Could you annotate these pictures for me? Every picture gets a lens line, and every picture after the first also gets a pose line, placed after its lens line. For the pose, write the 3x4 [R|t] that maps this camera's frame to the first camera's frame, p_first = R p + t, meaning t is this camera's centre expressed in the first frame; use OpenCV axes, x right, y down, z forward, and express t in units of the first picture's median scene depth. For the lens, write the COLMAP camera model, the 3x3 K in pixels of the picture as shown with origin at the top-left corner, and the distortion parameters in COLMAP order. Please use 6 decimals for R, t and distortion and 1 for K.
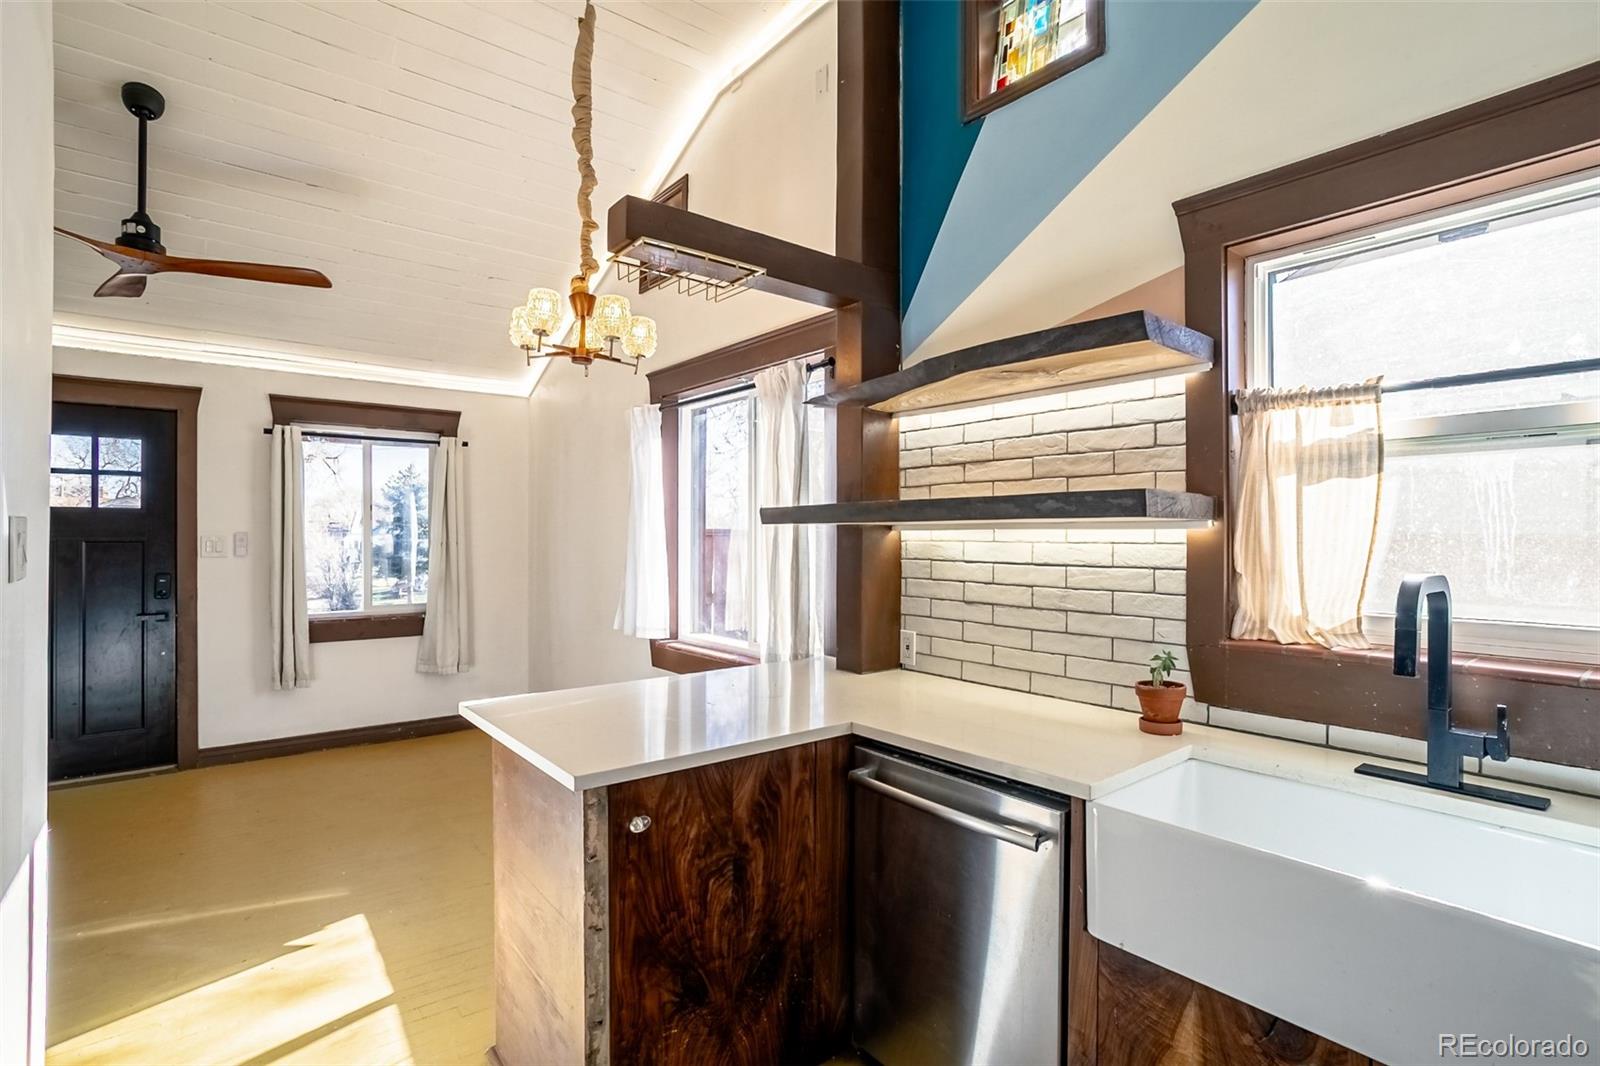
lens RADIAL K [[772.5, 0, 788.2], [0, 772.5, 532.8], [0, 0, 1]] dist [-0.067782, 0.040868]
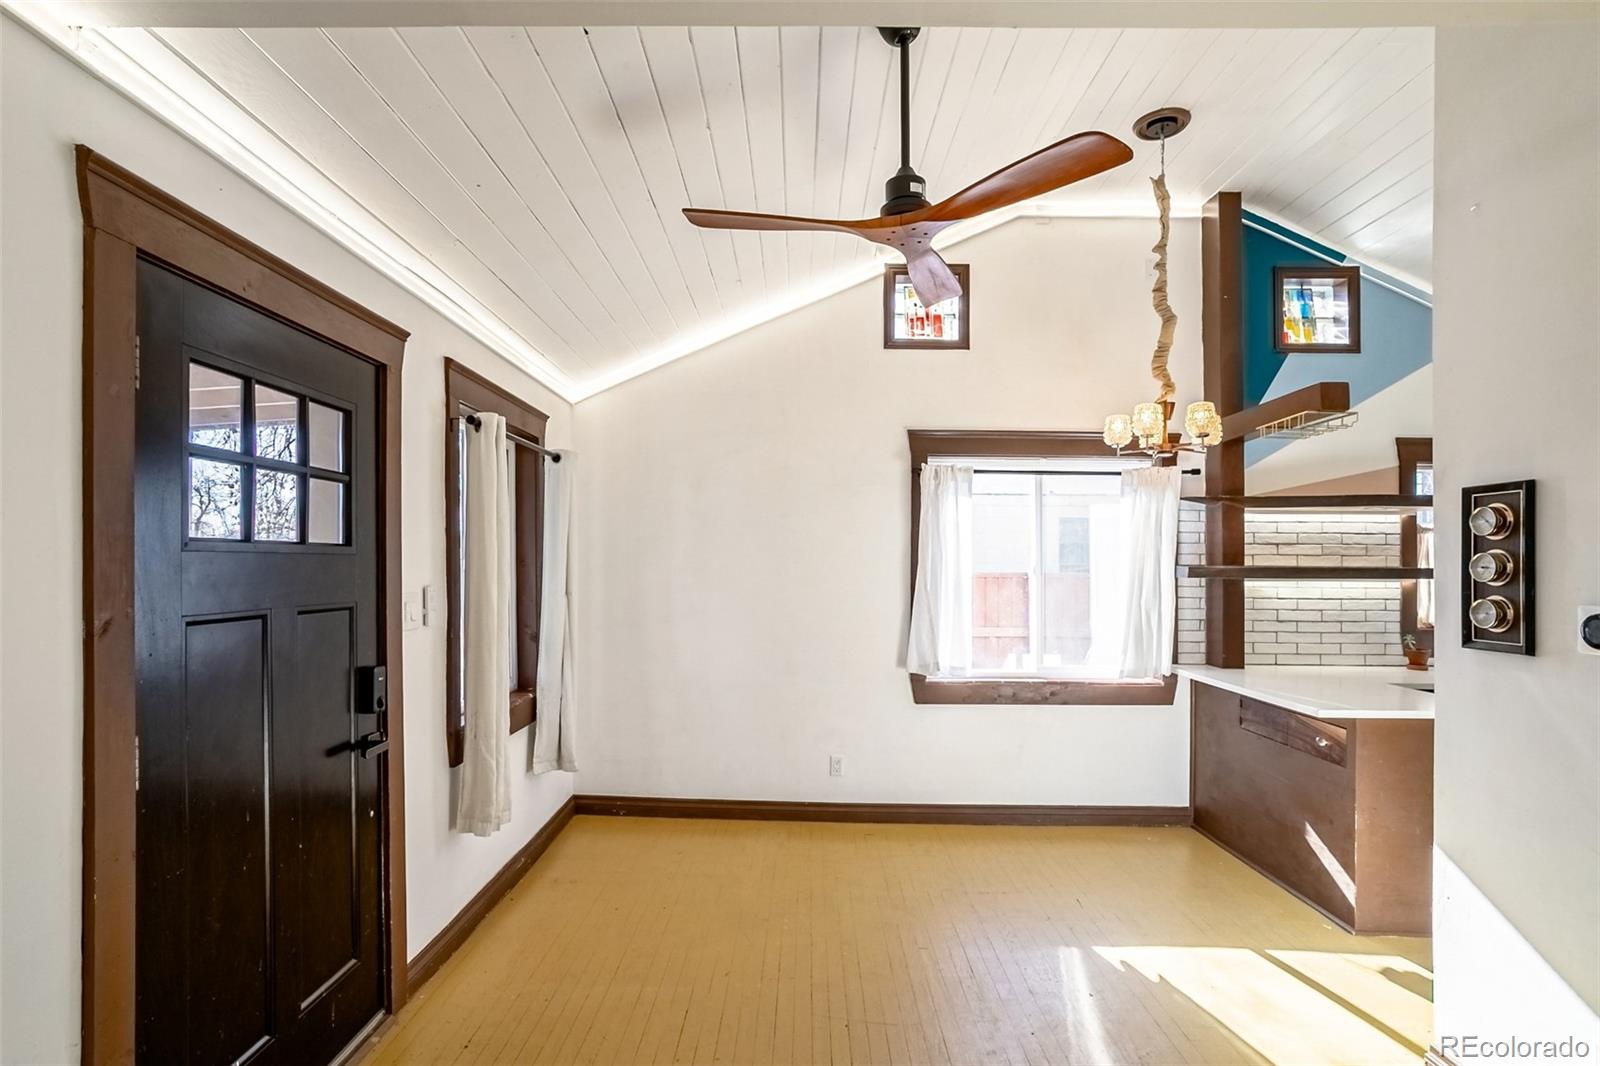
lens RADIAL K [[811.4, 0, 801.3], [0, 811.4, 556.0], [0, 0, 1]] dist [-0.003803, -0.000381]
pose [[0.621025, 0.010807, 0.783716, -2.461347], [-0.008903, 0.999938, -0.006734, -0.049885], [-0.783740, -0.002795, 0.621083, 0.877611]]
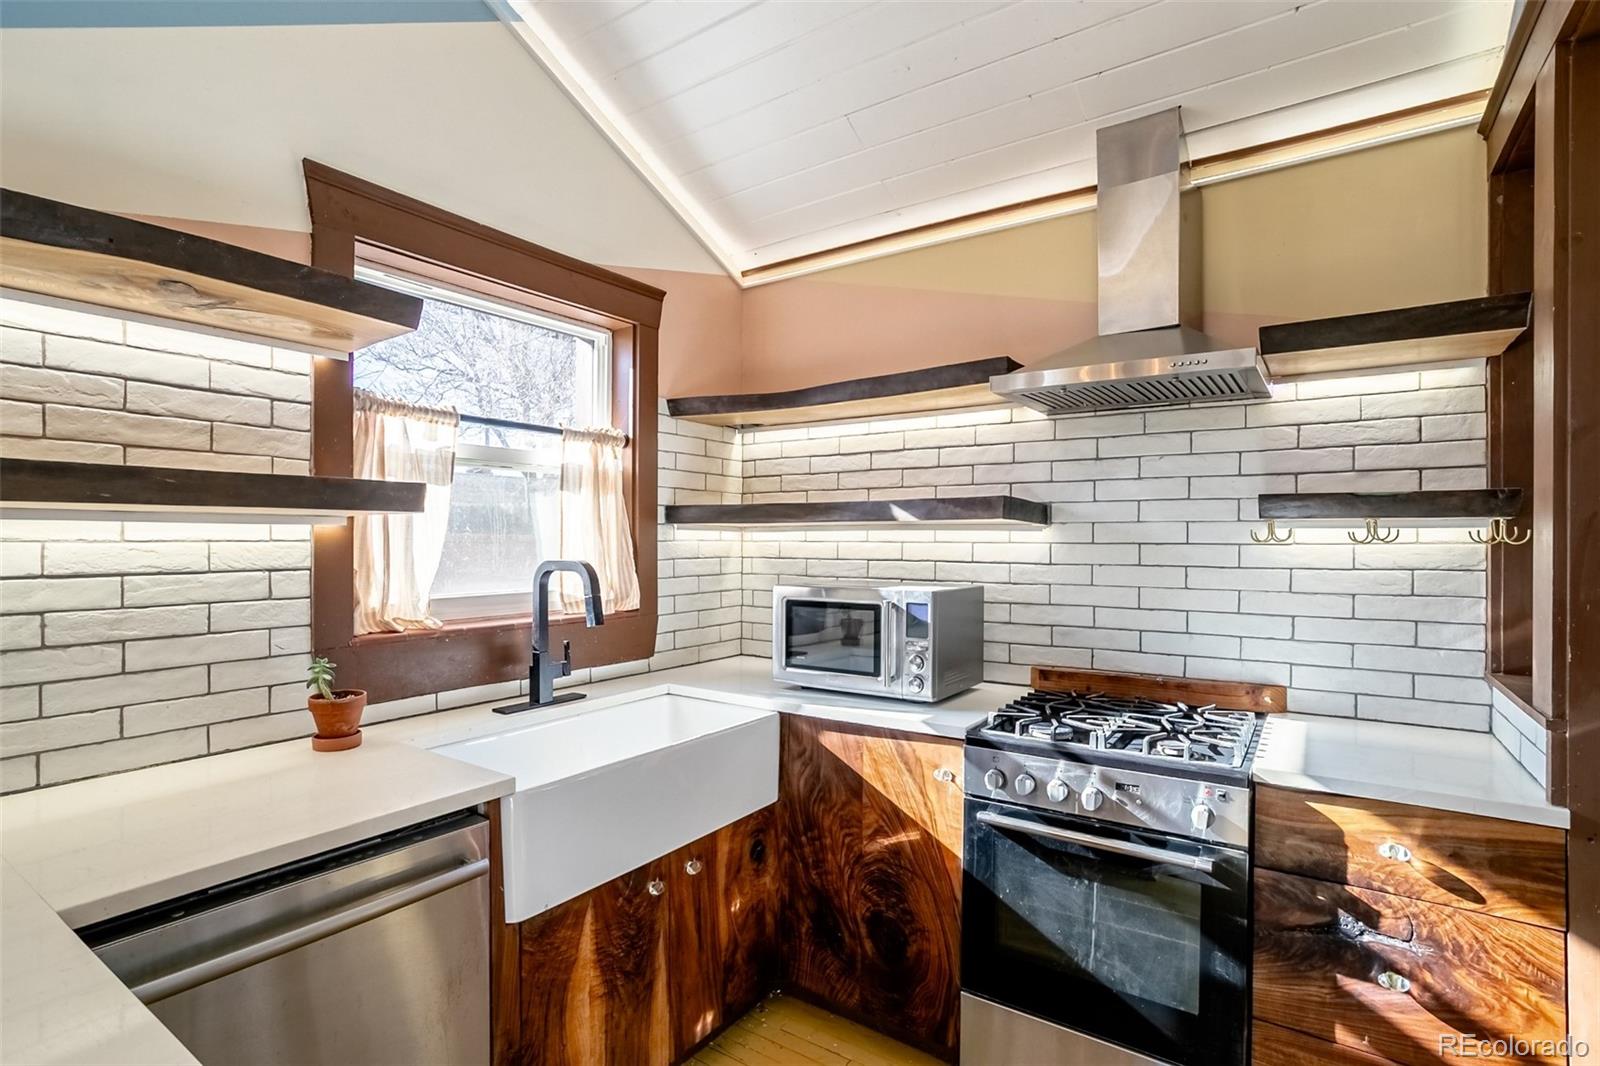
lens RADIAL K [[778.5, 0, 796.9], [0, 778.5, 540.4], [0, 0, 1]] dist [-0.050698, 0.025496]
pose [[-0.295686, -0.004174, 0.955276, -0.512700], [-0.005229, 0.999983, 0.002751, 0.007987], [-0.955271, -0.004181, -0.295703, 0.697481]]
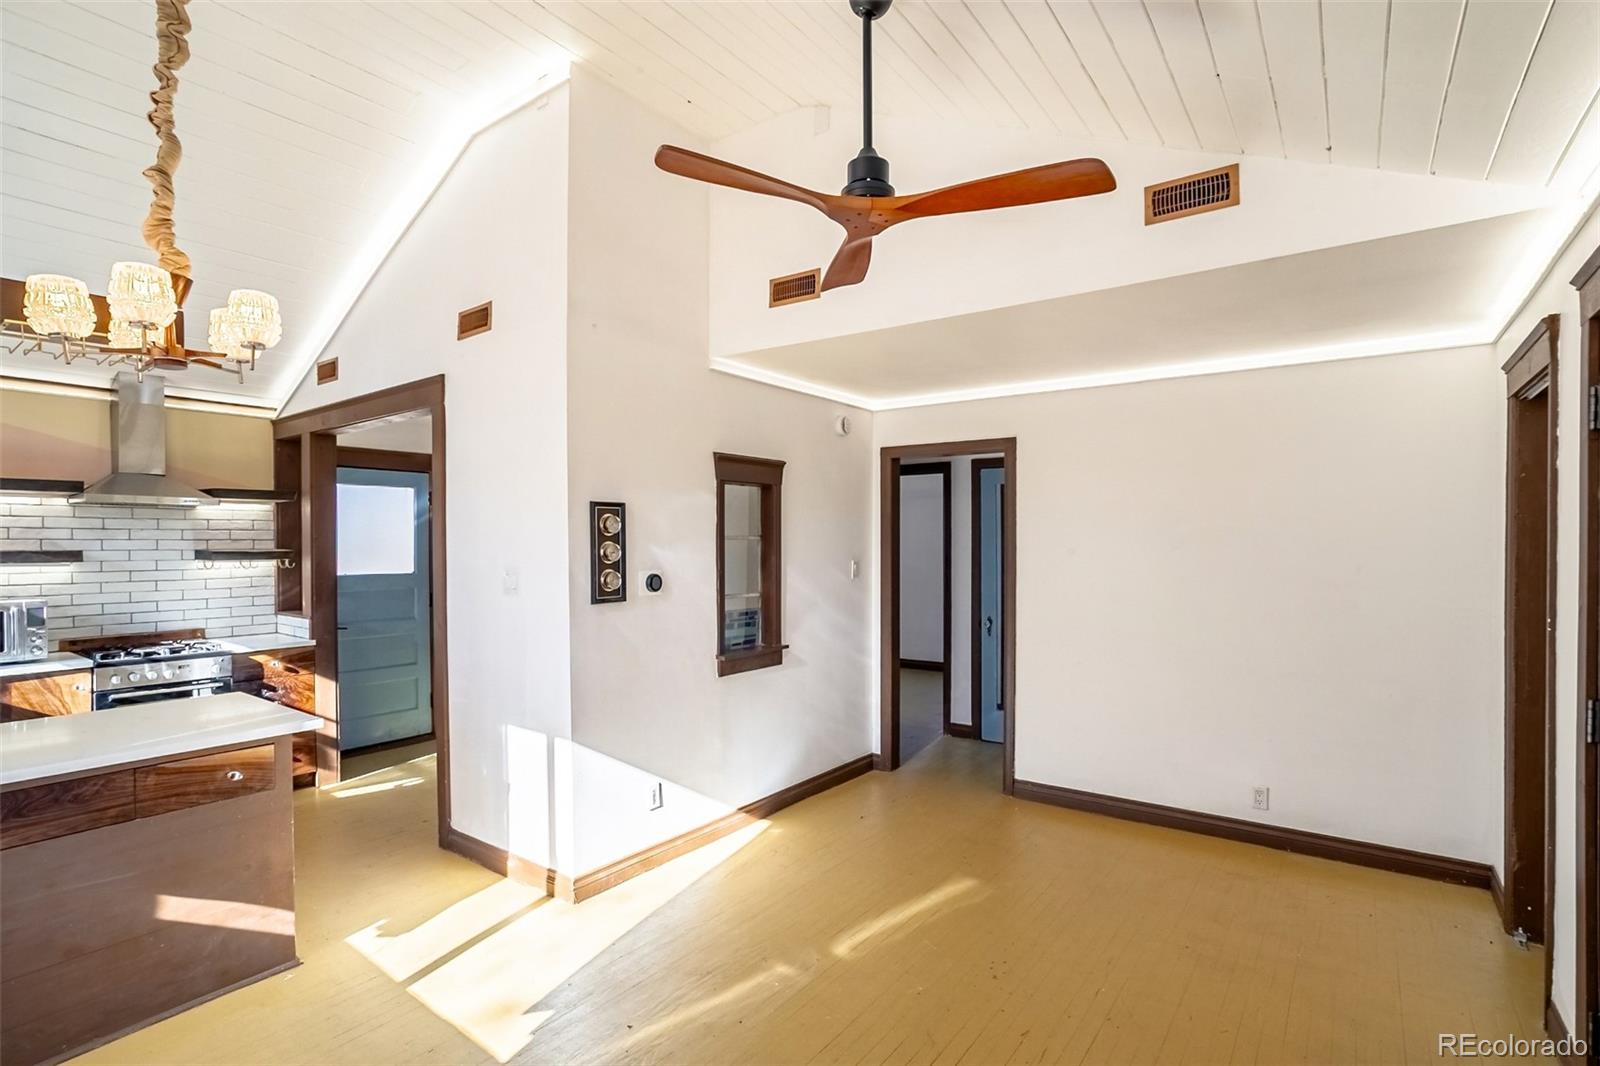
lens RADIAL K [[772.5, 0, 788.2], [0, 772.5, 532.8], [0, 0, 1]] dist [-0.067782, 0.040868]
pose [[-0.964253, -0.003603, -0.264957, -0.910799], [0.000358, 0.999889, -0.014899, -0.069799], [0.264981, -0.014461, -0.964145, 2.650469]]
